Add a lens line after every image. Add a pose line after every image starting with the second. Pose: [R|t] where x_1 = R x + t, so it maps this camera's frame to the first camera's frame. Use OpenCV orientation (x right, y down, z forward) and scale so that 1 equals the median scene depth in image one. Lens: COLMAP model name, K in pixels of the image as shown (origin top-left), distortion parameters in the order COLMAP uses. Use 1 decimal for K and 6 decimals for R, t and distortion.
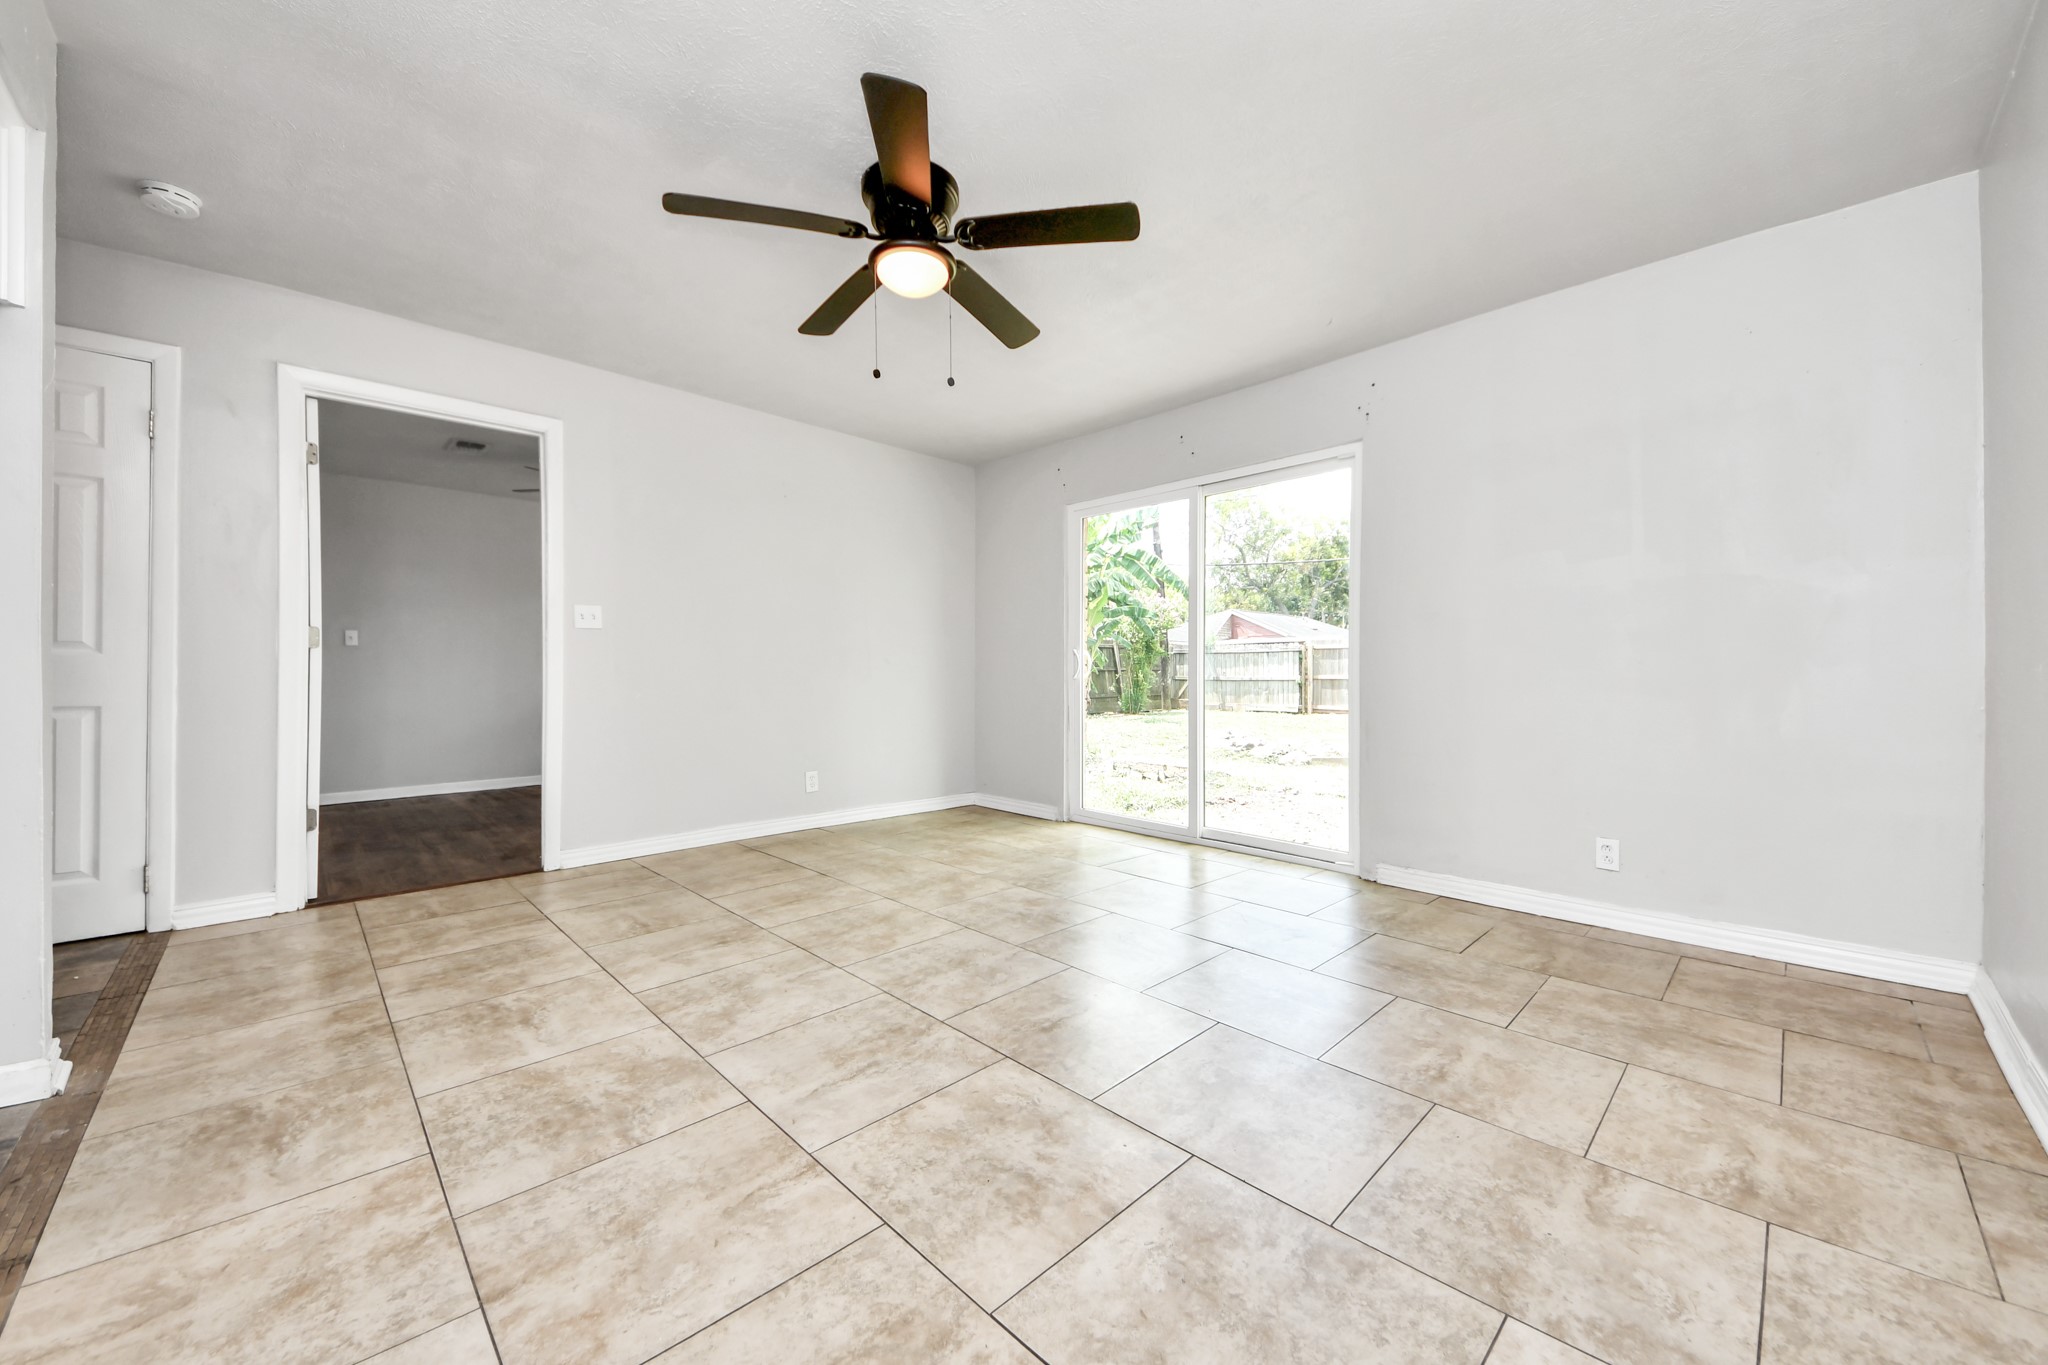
lens RADIAL K [[749.5, 0, 1031.3], [0, 749.5, 674.6], [0, 0, 1]] dist [0.006959, -0.002334]
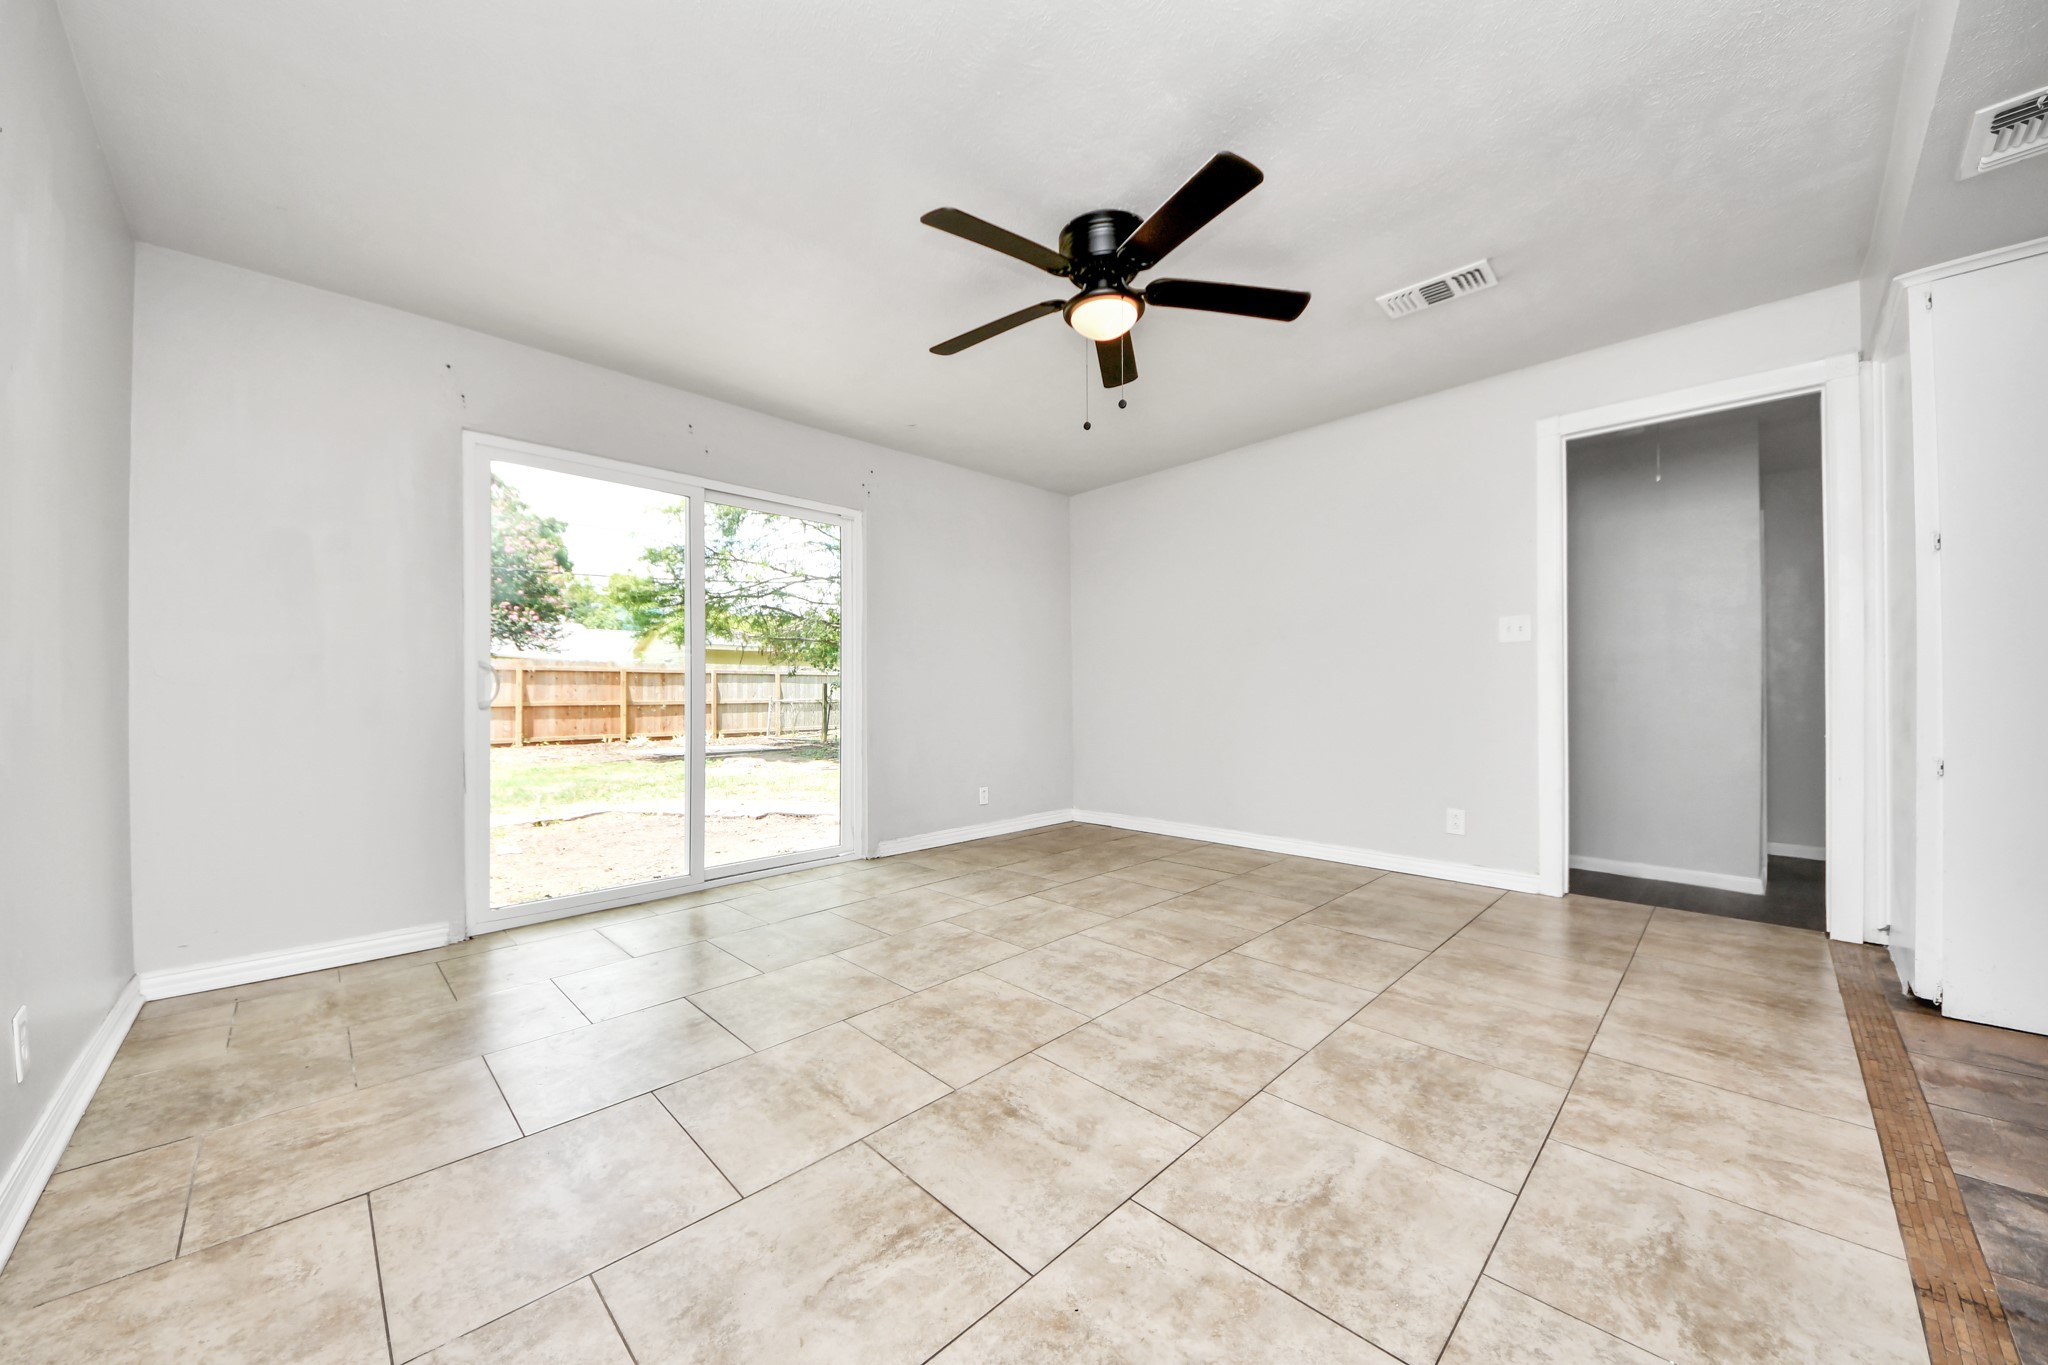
lens RADIAL K [[749.5, 0, 1019.3], [0, 749.5, 679.3], [0, 0, 1]] dist [0.006959, -0.002334]
pose [[-0.003583, 0.015927, 0.999867, -1.481287], [0.014130, 0.999774, -0.015875, -0.008541], [-0.999894, 0.014071, -0.003807, 1.379057]]
